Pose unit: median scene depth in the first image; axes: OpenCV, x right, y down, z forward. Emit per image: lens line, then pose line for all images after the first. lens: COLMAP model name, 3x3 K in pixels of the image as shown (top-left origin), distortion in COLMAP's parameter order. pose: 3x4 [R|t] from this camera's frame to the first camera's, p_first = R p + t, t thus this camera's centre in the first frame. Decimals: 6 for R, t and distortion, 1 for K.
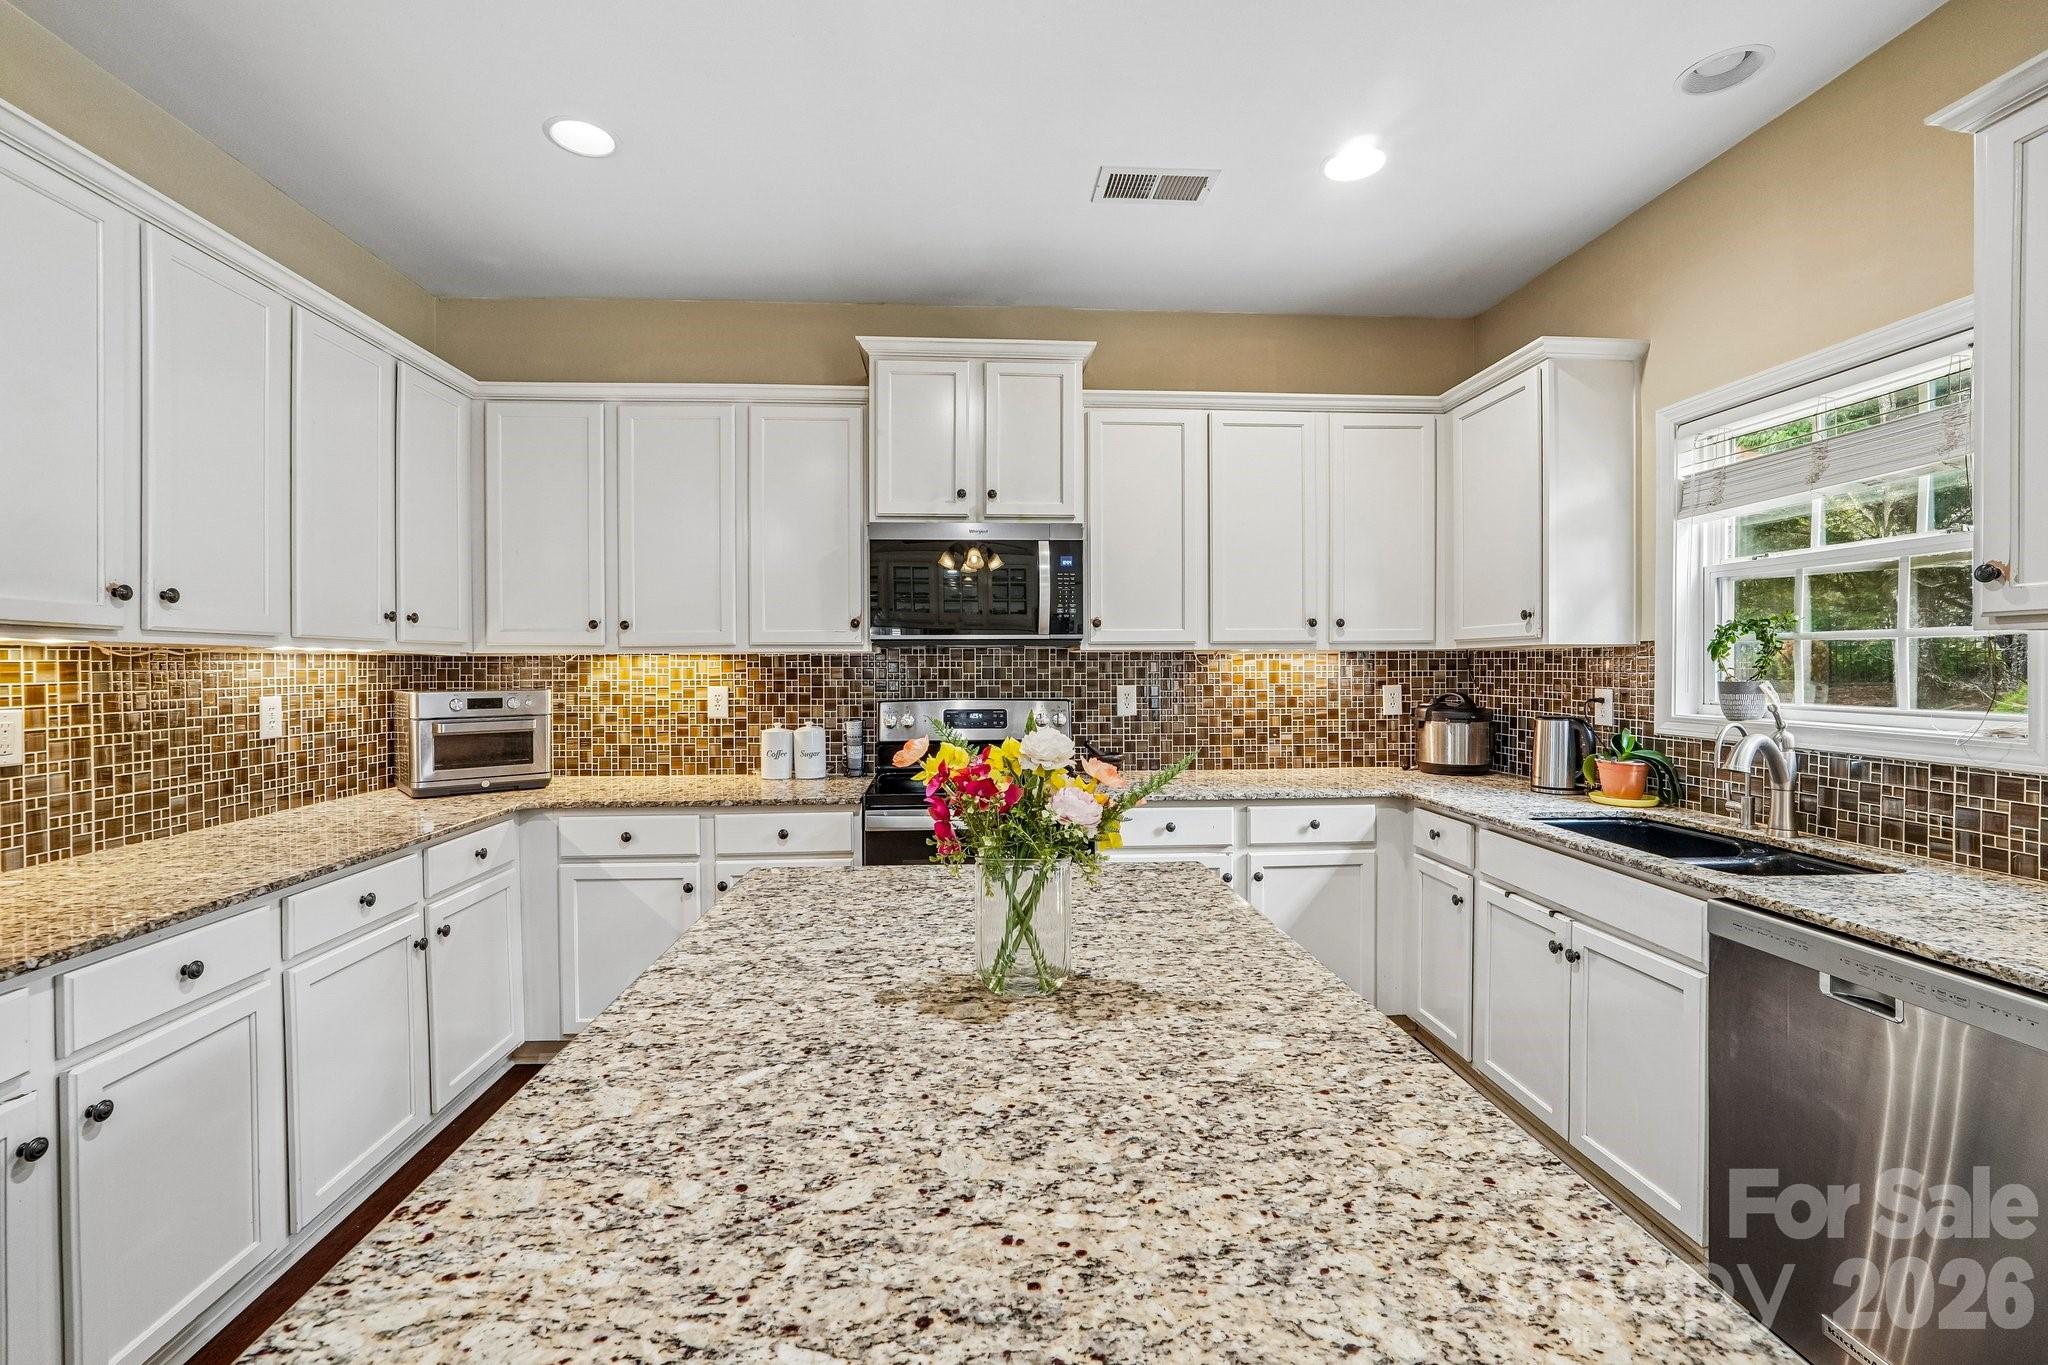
lens RADIAL K [[883.1, 0, 1024.1], [0, 883.1, 671.5], [0, 0, 1]] dist [-0.014183, 0.005049]
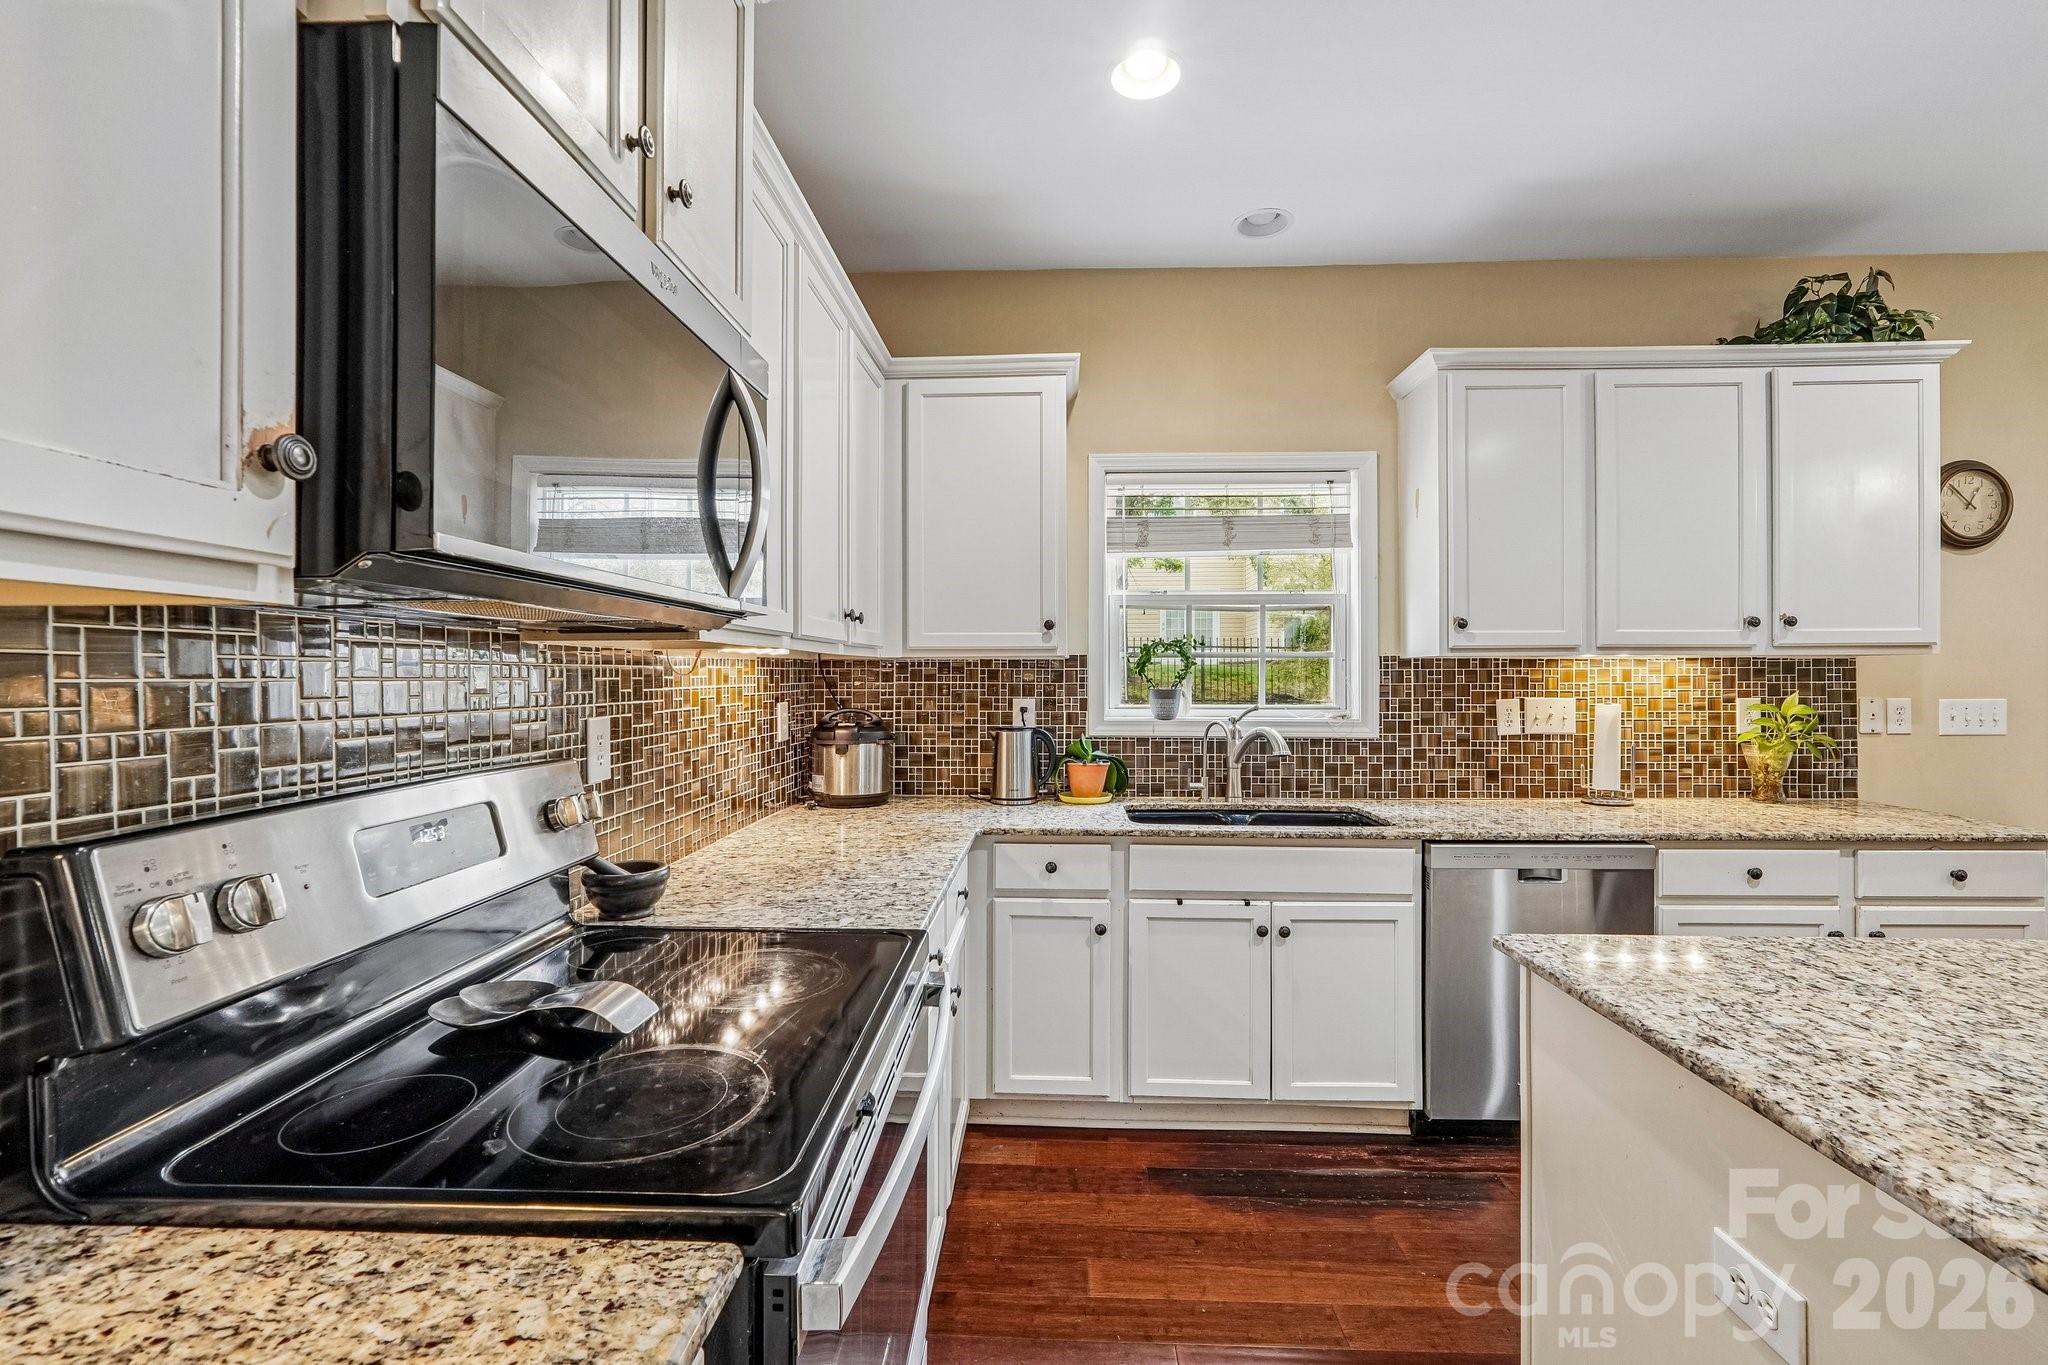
lens RADIAL K [[883.1, 0, 1009.7], [0, 883.1, 676.0], [0, 0, 1]] dist [-0.014183, 0.005049]
pose [[0.116630, 0.003604, 0.993169, -0.388069], [0.007610, 0.999961, -0.004522, -0.002864], [-0.993146, 0.008086, 0.116598, 0.861848]]
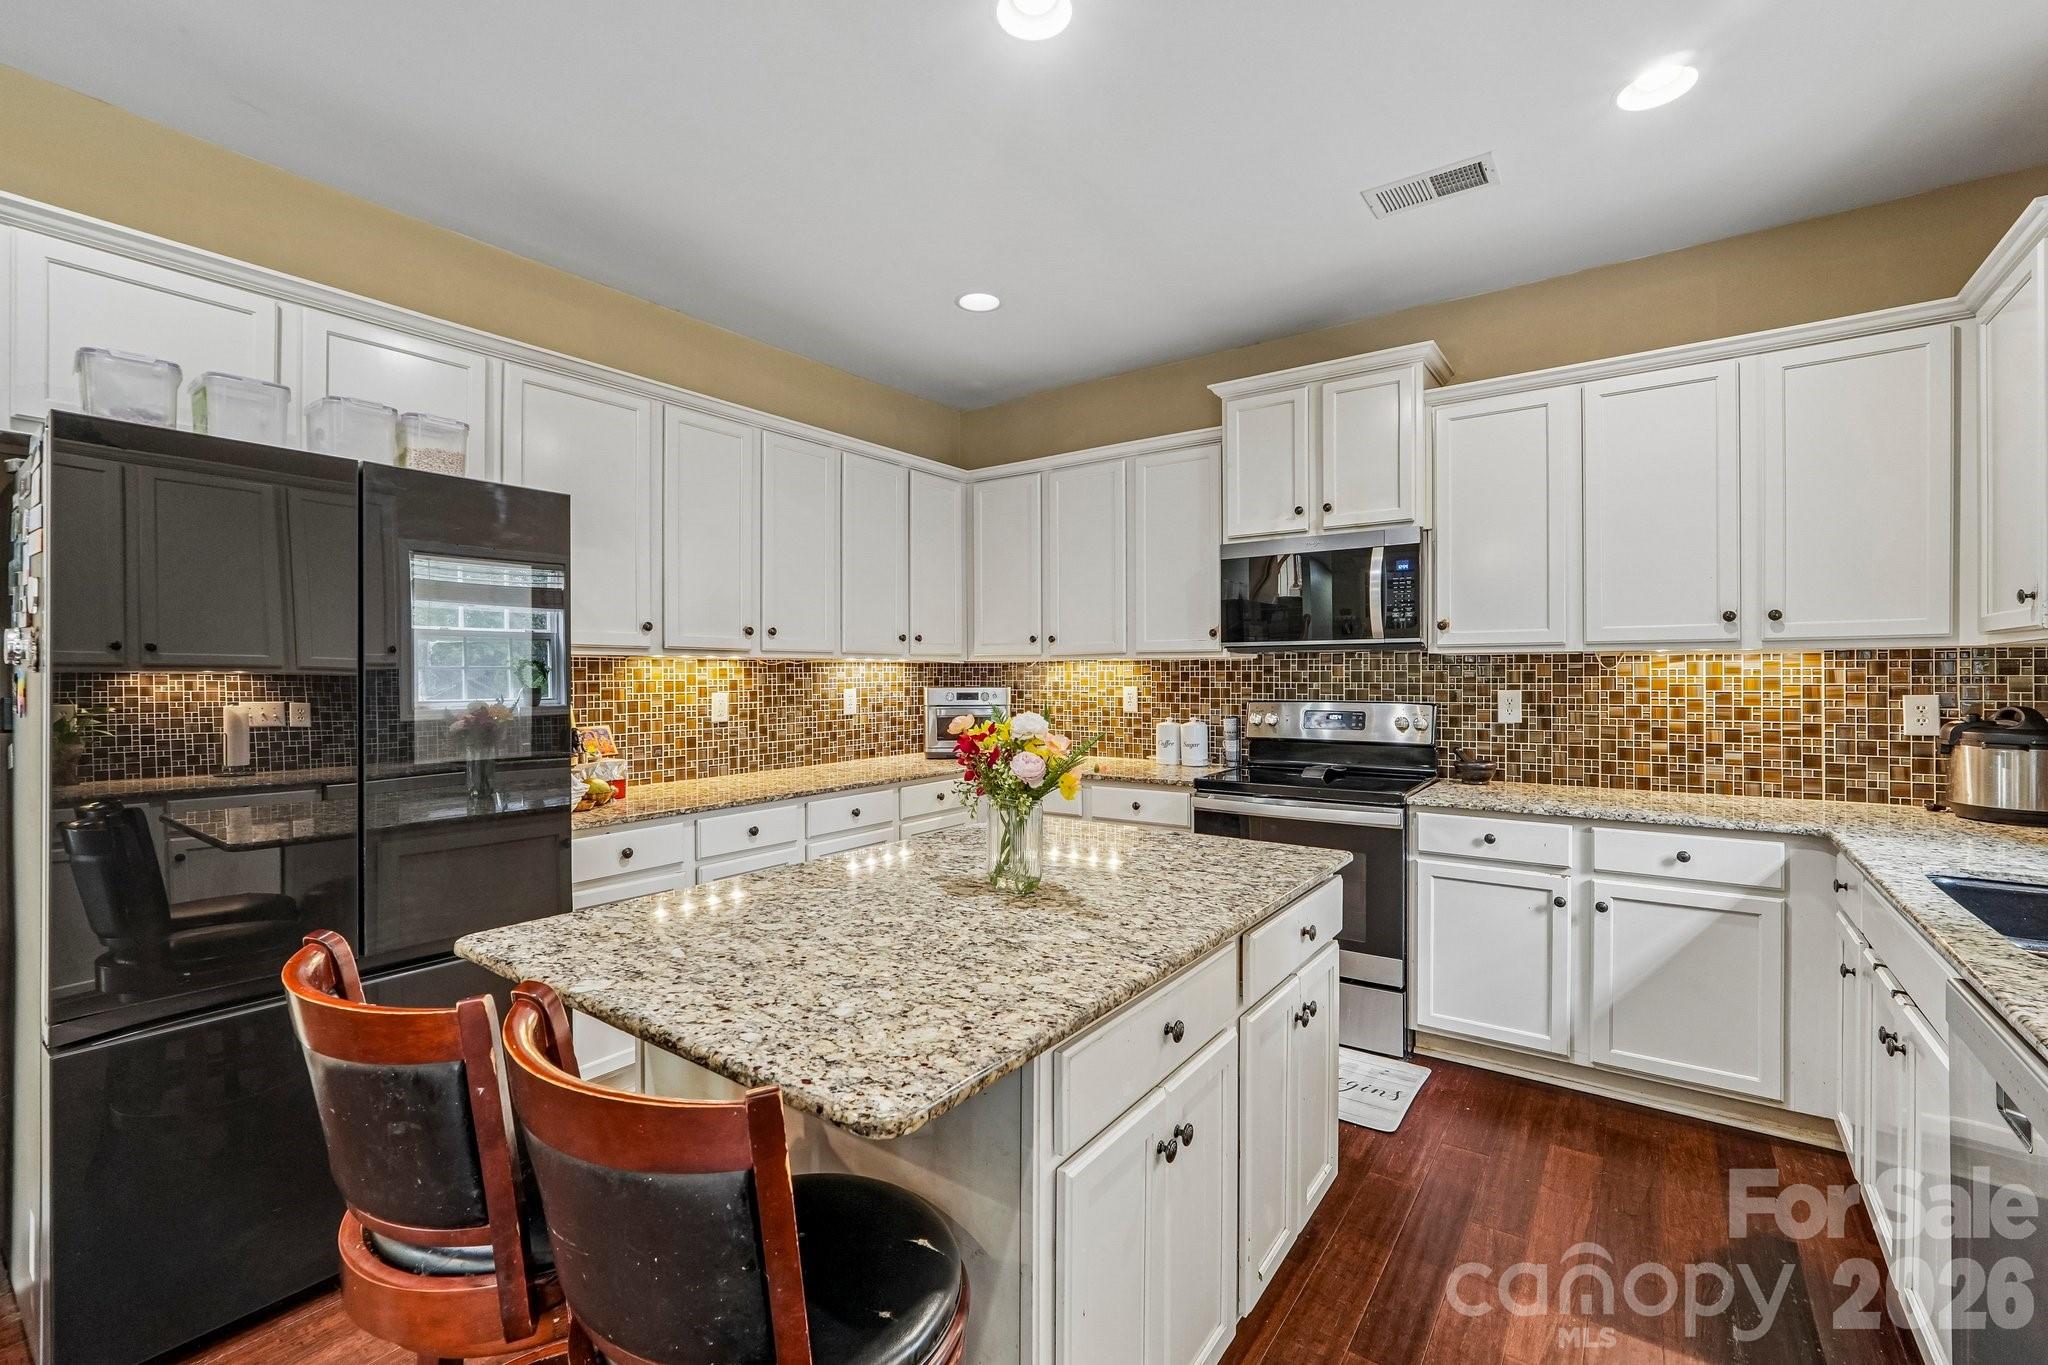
lens RADIAL K [[883.1, 0, 1021.0], [0, 883.1, 677.4], [0, 0, 1]] dist [-0.014183, 0.005049]
pose [[0.769781, 0.004545, -0.638292, 0.370151], [-0.002455, 0.999988, 0.004159, -0.000487], [0.638304, -0.001634, 0.769783, -0.052088]]
